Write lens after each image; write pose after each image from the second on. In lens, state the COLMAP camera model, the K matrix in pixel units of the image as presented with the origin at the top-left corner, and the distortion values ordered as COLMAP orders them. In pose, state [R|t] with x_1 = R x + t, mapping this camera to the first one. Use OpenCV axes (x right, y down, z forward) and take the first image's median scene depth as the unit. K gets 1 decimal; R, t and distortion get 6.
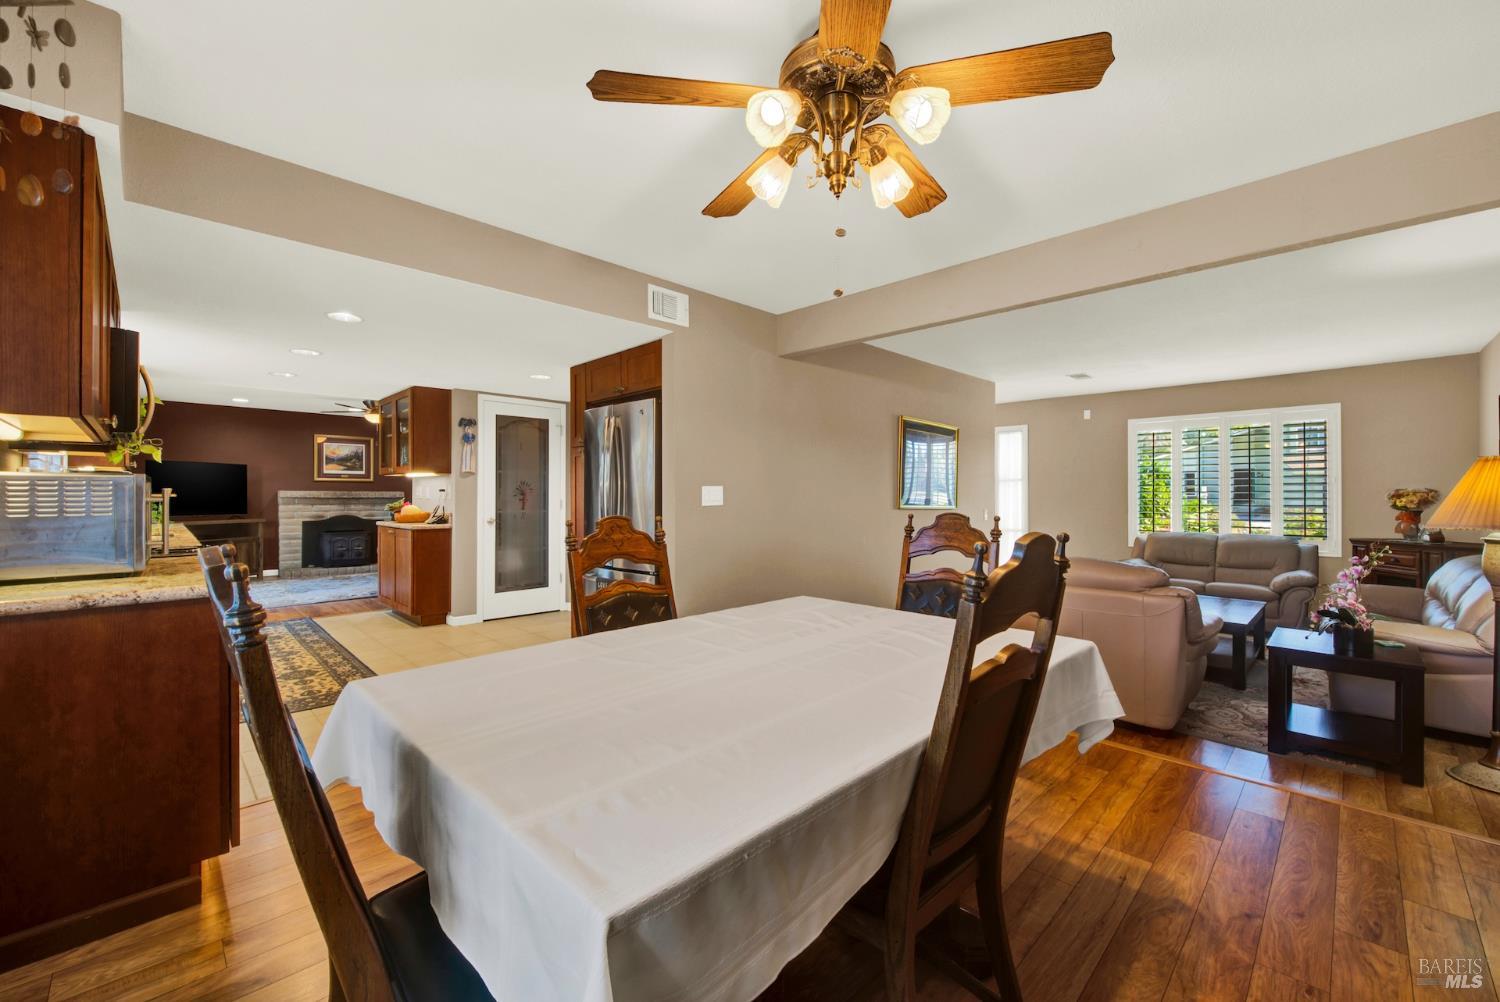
lens RADIAL K [[607.1, 0, 752.2], [0, 607.1, 495.7], [0, 0, 1]] dist [-0.000690, -0.001225]
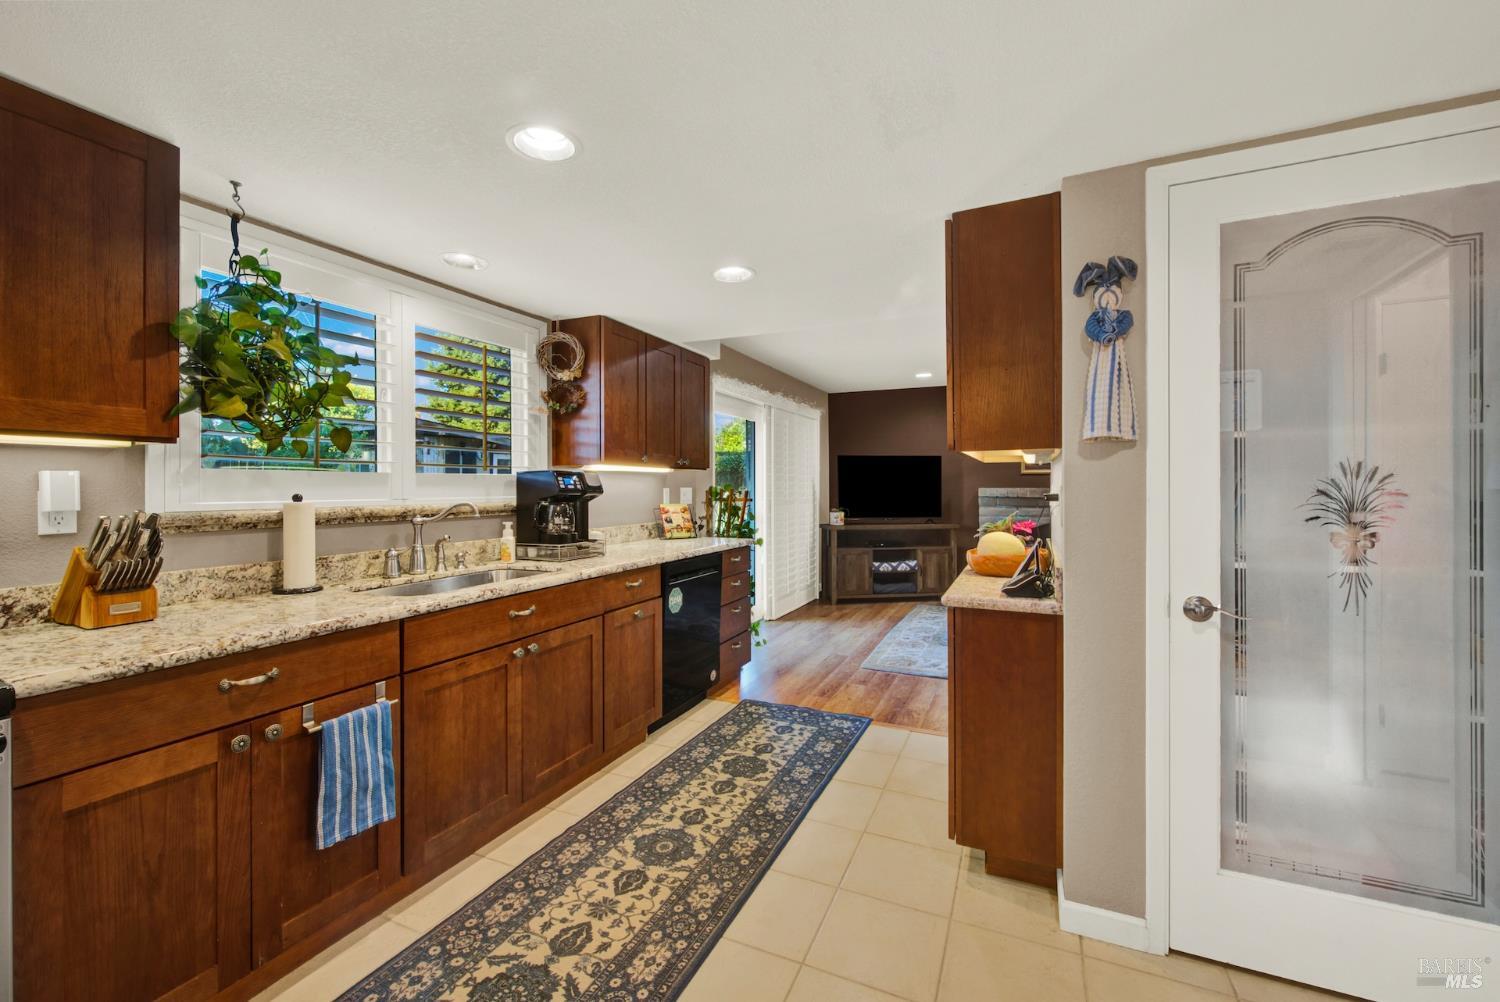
lens RADIAL K [[612.5, 0, 746.5], [0, 612.5, 487.2], [0, 0, 1]] dist [-0.000379, -0.000600]
pose [[0.349731, -0.002430, -0.936847, -0.216170], [0.003754, 0.999992, -0.001192, -0.013535], [0.936843, -0.003100, 0.349737, 0.636832]]
